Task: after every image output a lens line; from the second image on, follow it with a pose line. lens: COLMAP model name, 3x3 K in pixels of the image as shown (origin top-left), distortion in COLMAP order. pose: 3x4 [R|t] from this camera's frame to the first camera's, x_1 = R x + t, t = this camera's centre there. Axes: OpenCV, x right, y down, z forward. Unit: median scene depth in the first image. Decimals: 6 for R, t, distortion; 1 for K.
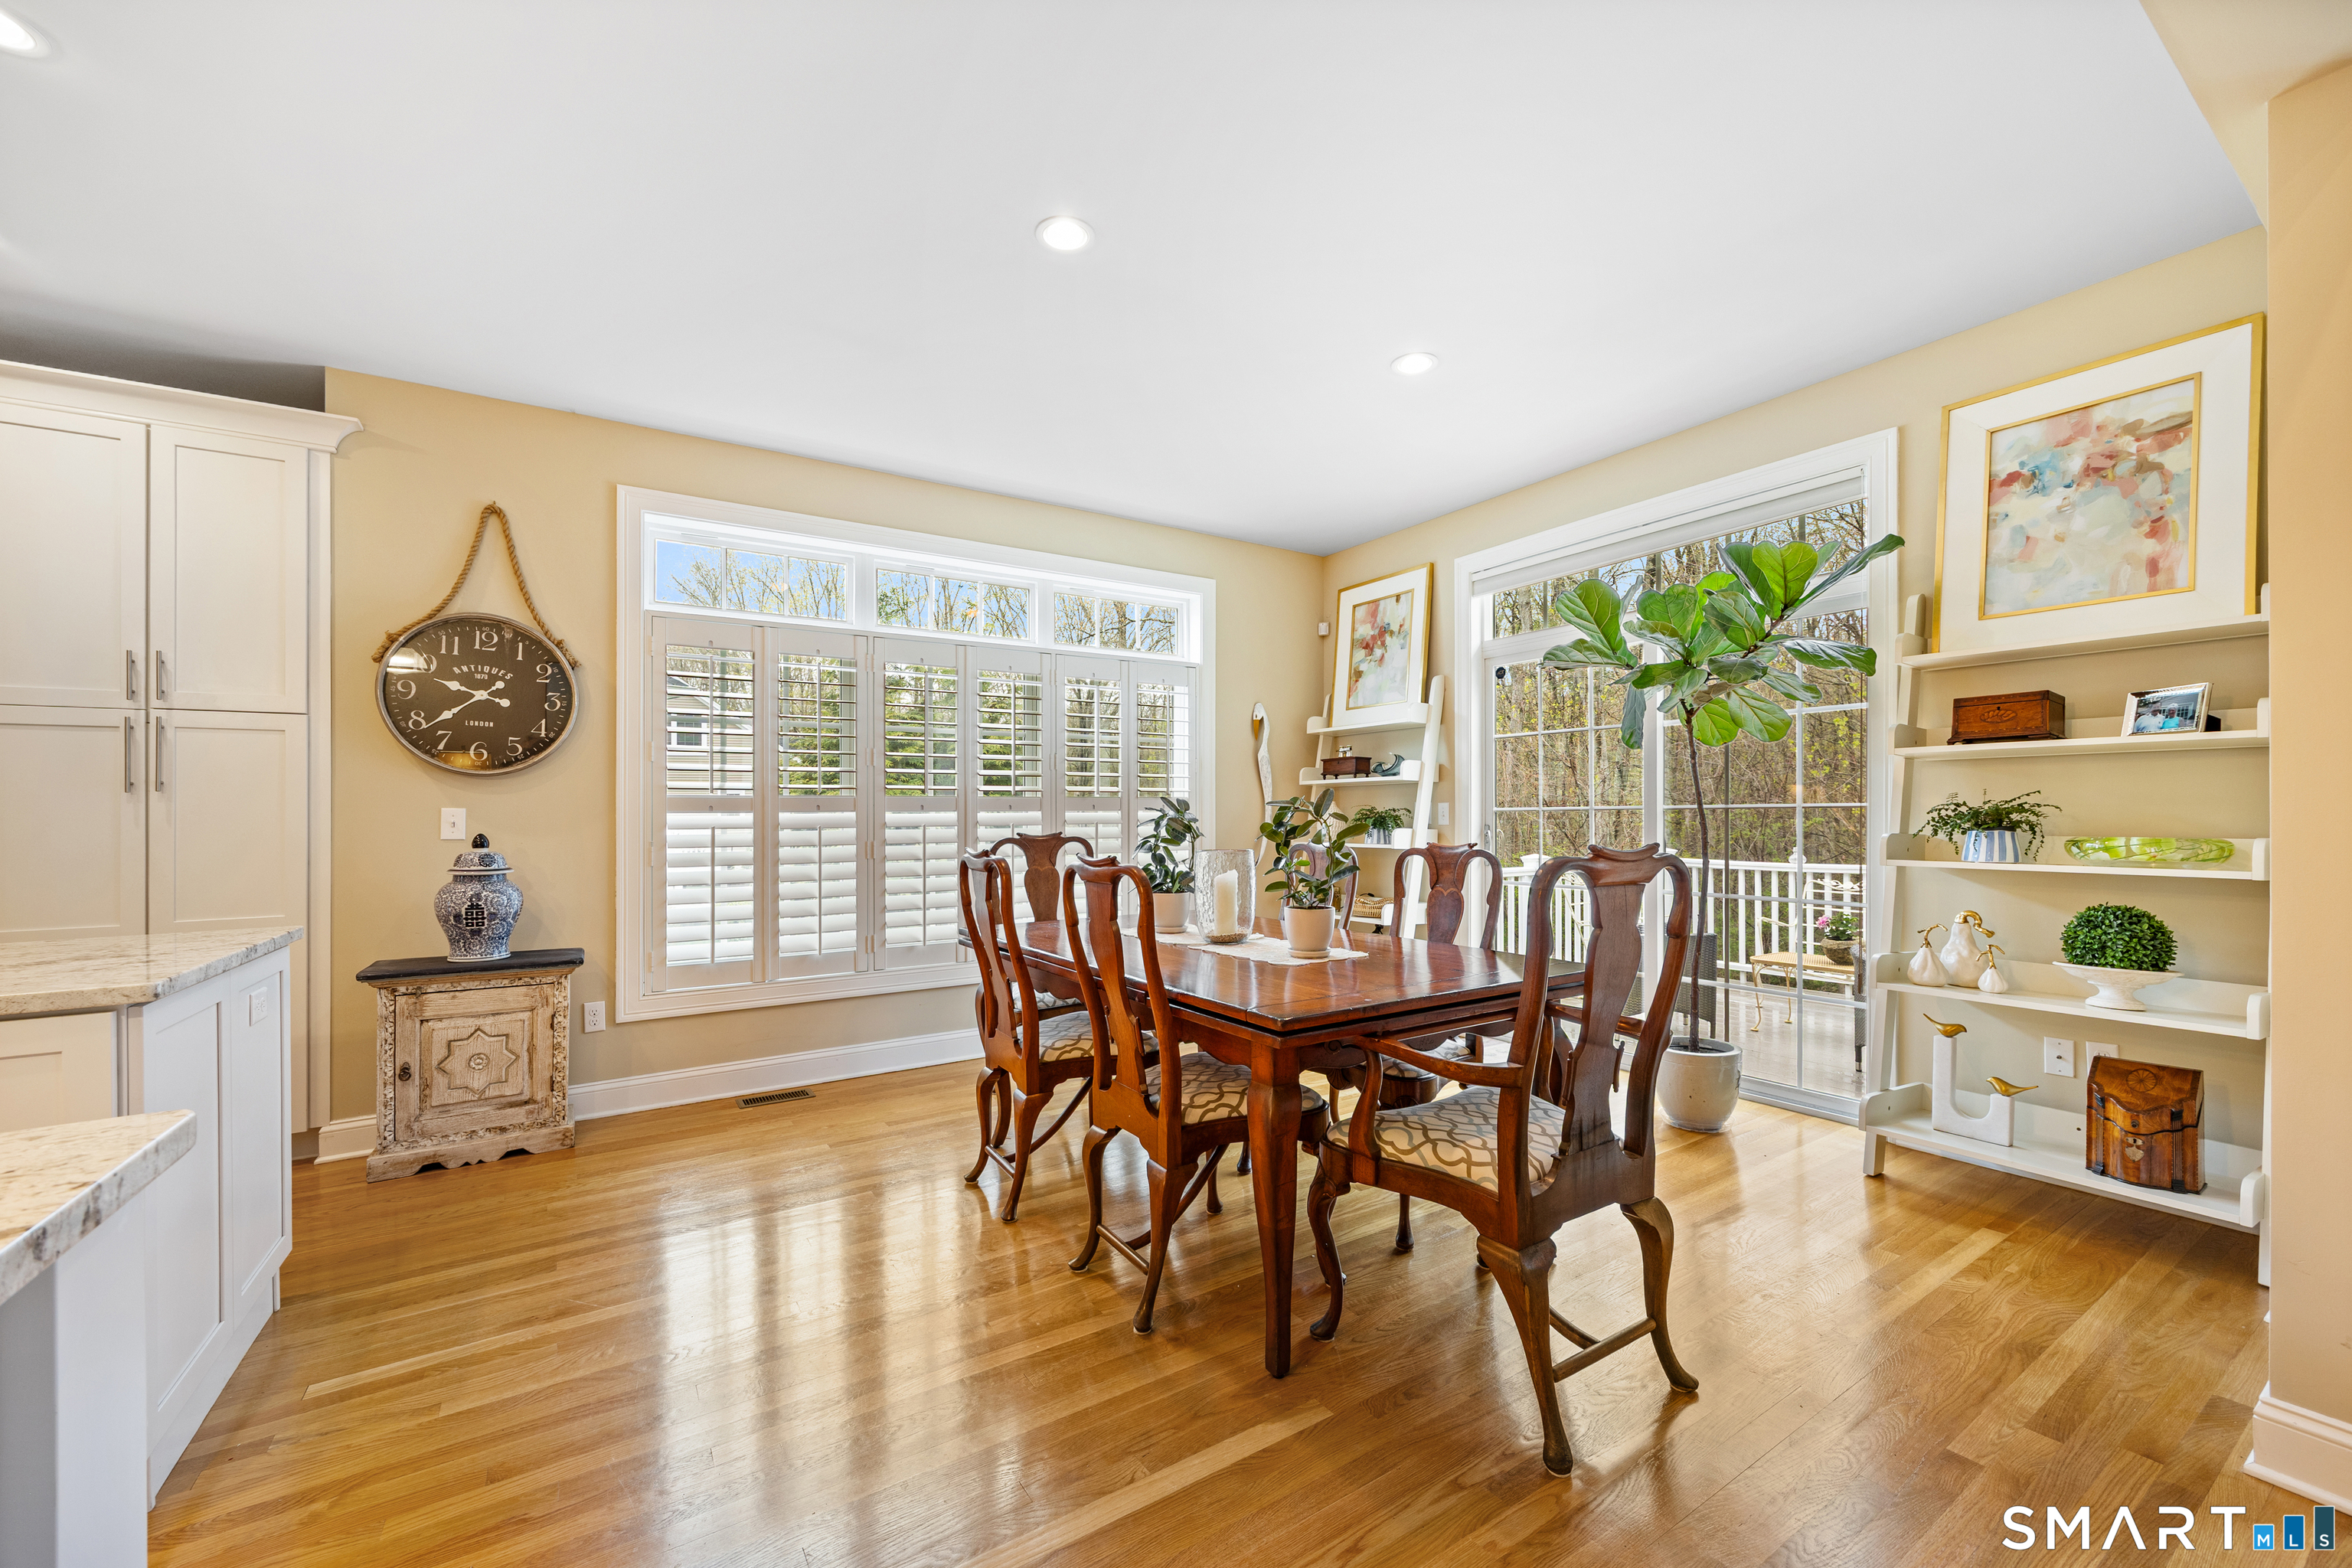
lens RADIAL K [[929.2, 0, 1181.5], [0, 929.2, 796.2], [0, 0, 1]] dist [-0.001955, -0.002024]
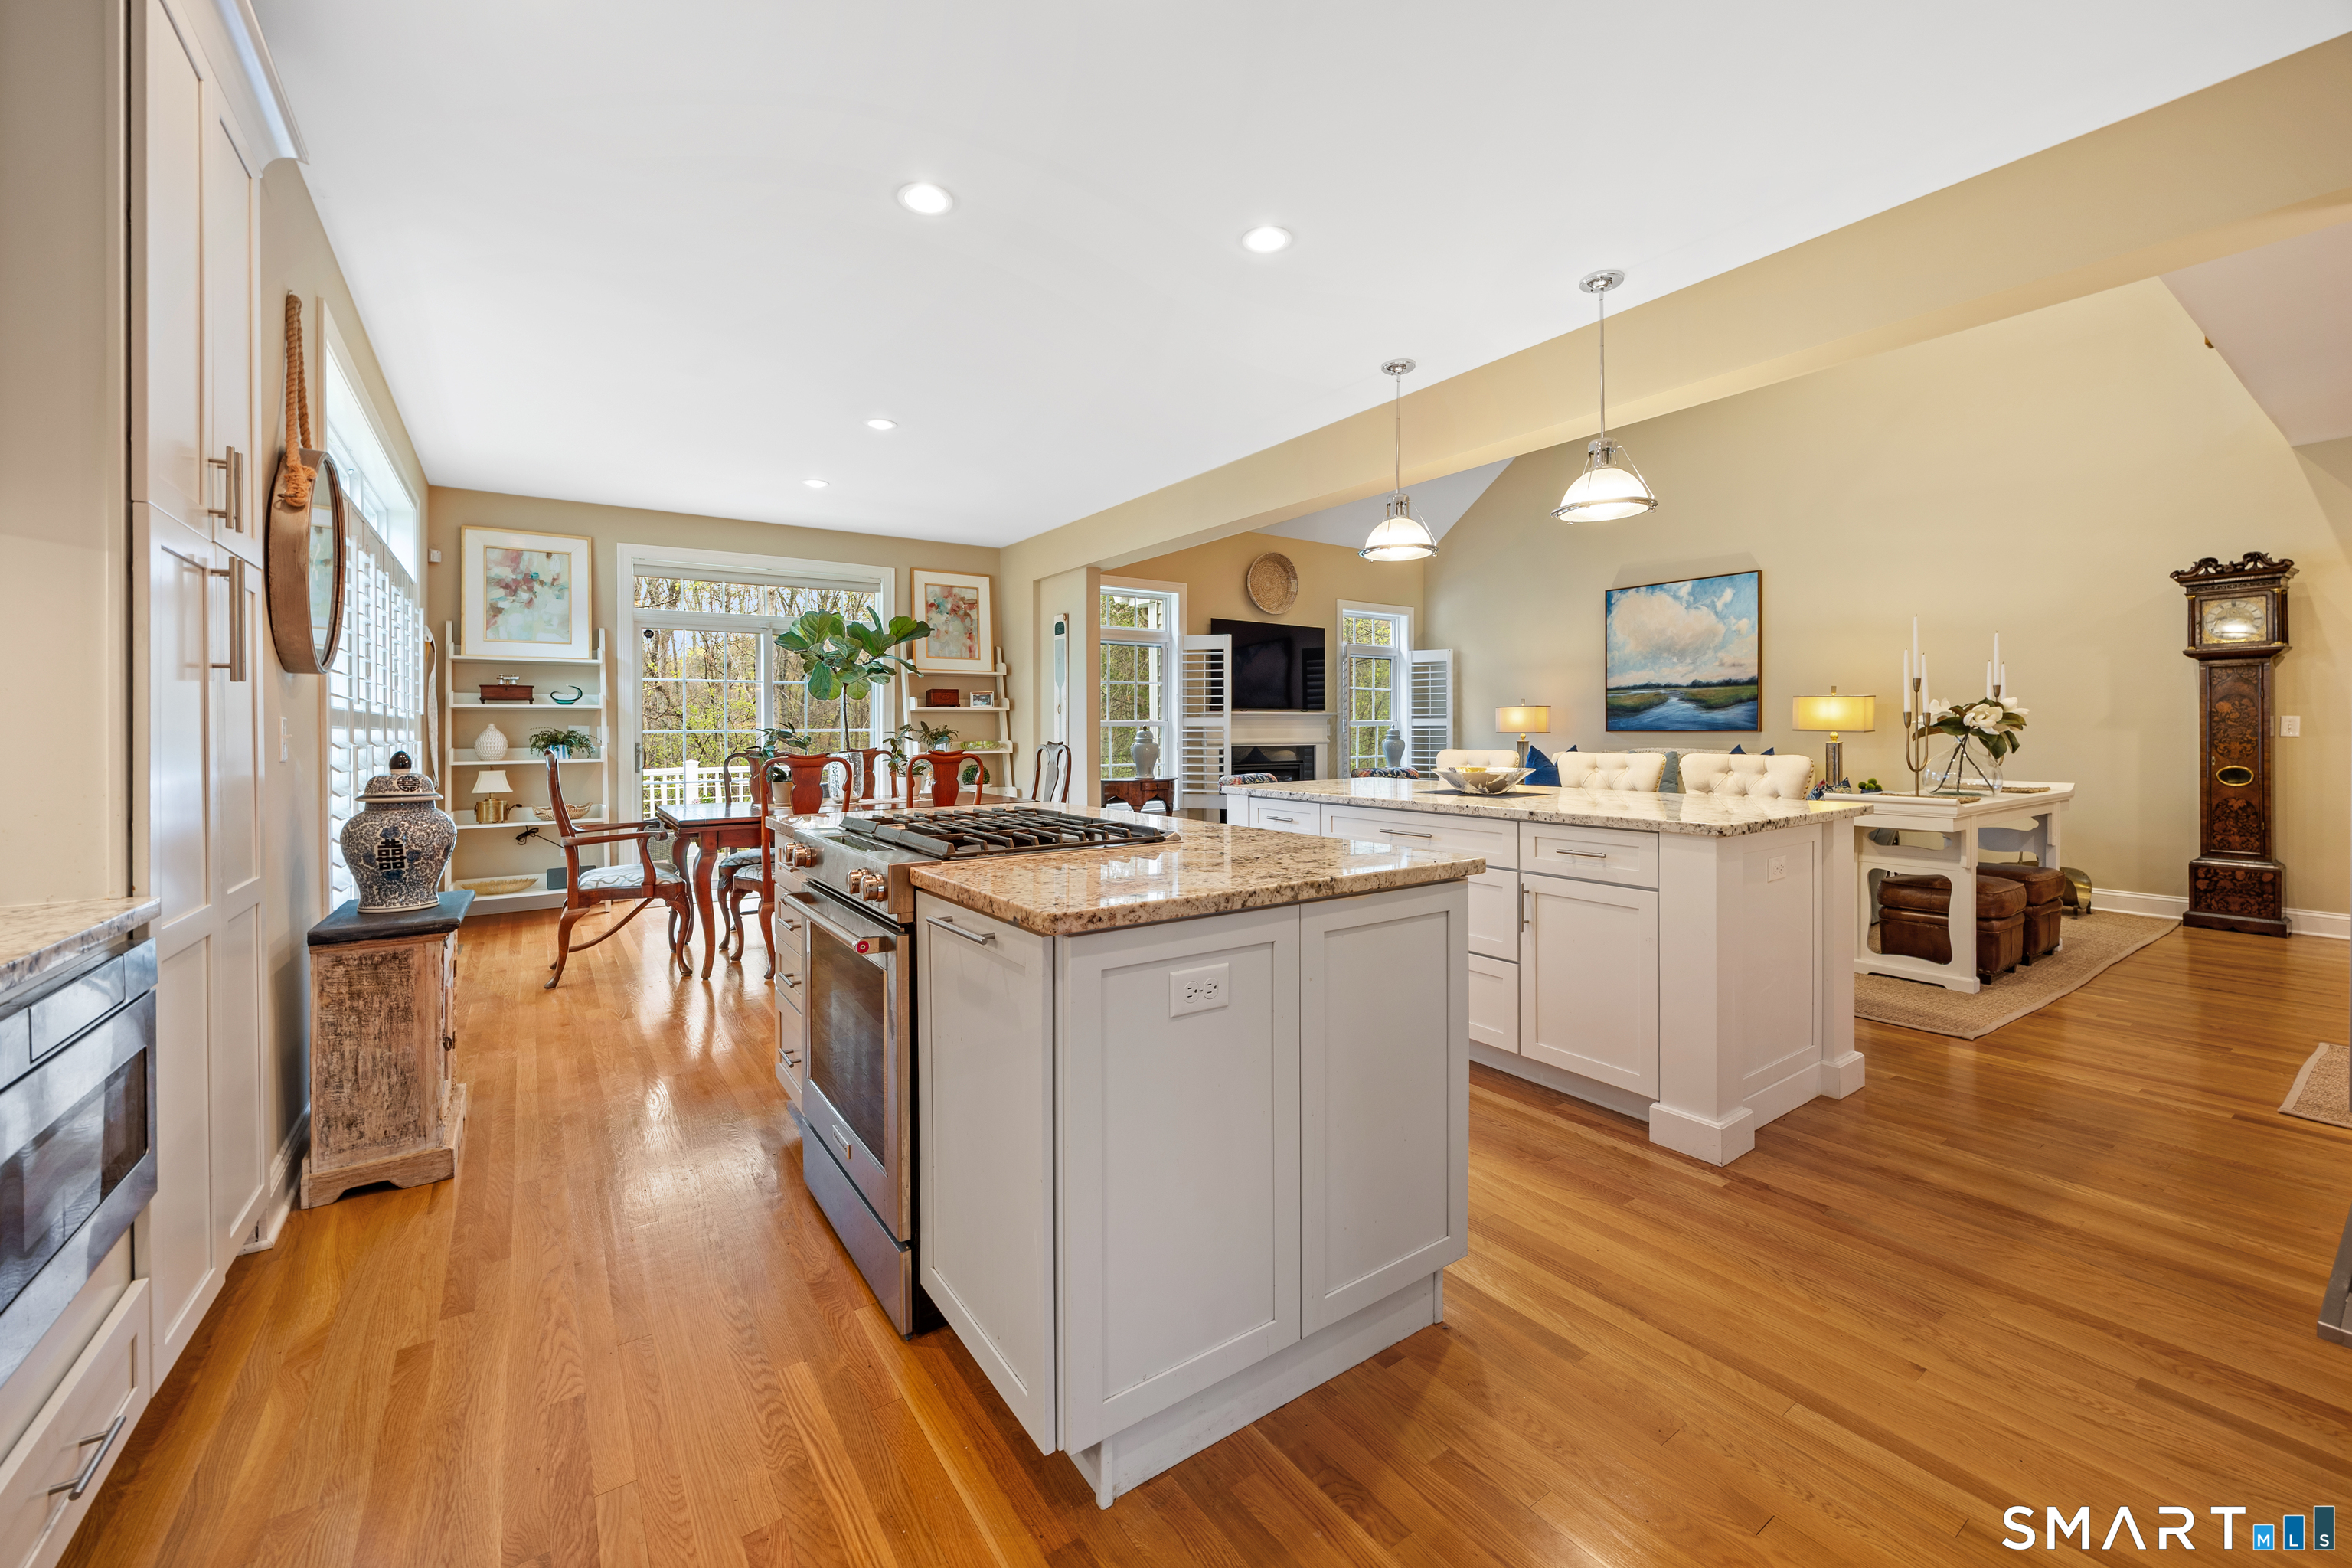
lens RADIAL K [[929.2, 0, 1185.6], [0, 929.2, 723.6], [0, 0, 1]] dist [-0.001955, -0.002024]
pose [[-0.042775, 0.014588, 0.998978, -1.058479], [-0.011994, 0.999814, -0.015113, 0.013938], [-0.999013, -0.012628, -0.042592, 0.236966]]
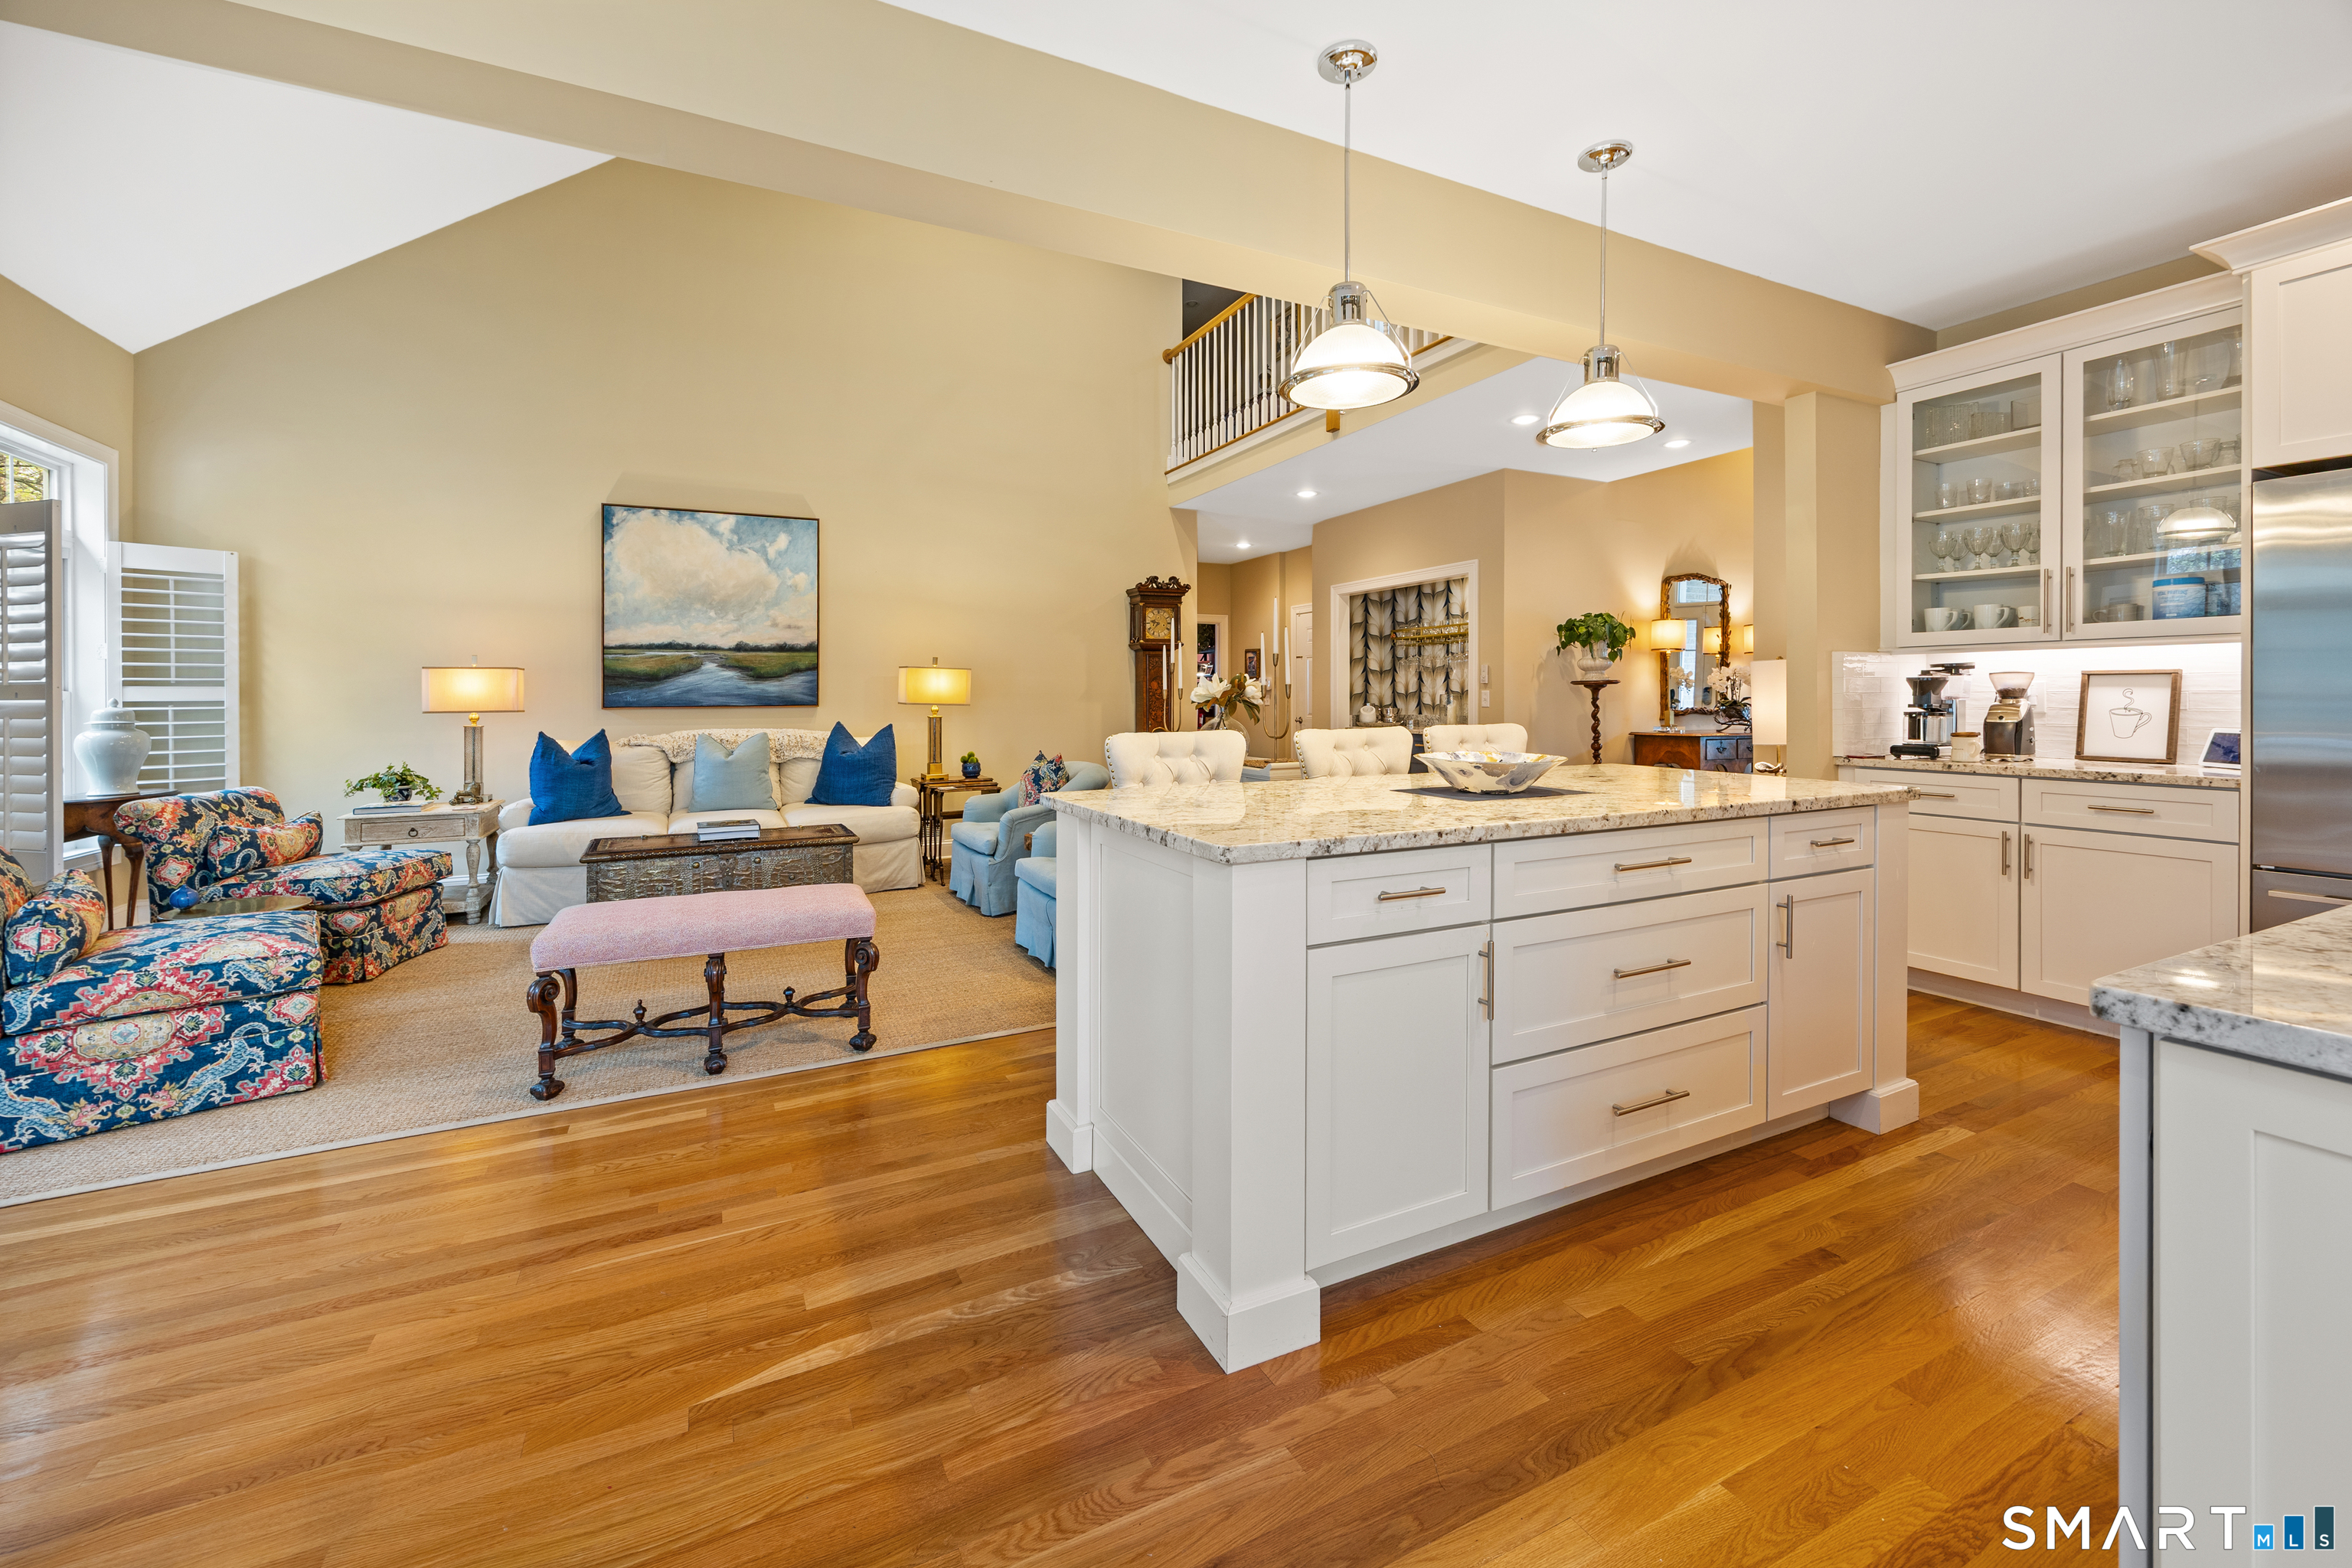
lens RADIAL K [[929.2, 0, 1159.6], [0, 929.2, 709.6], [0, 0, 1]] dist [-0.001955, -0.002024]
pose [[-0.993927, 0.013891, 0.109161, -0.183131], [0.013362, 0.999895, -0.005578, 0.010944], [-0.109227, -0.004085, -0.994008, 0.491621]]
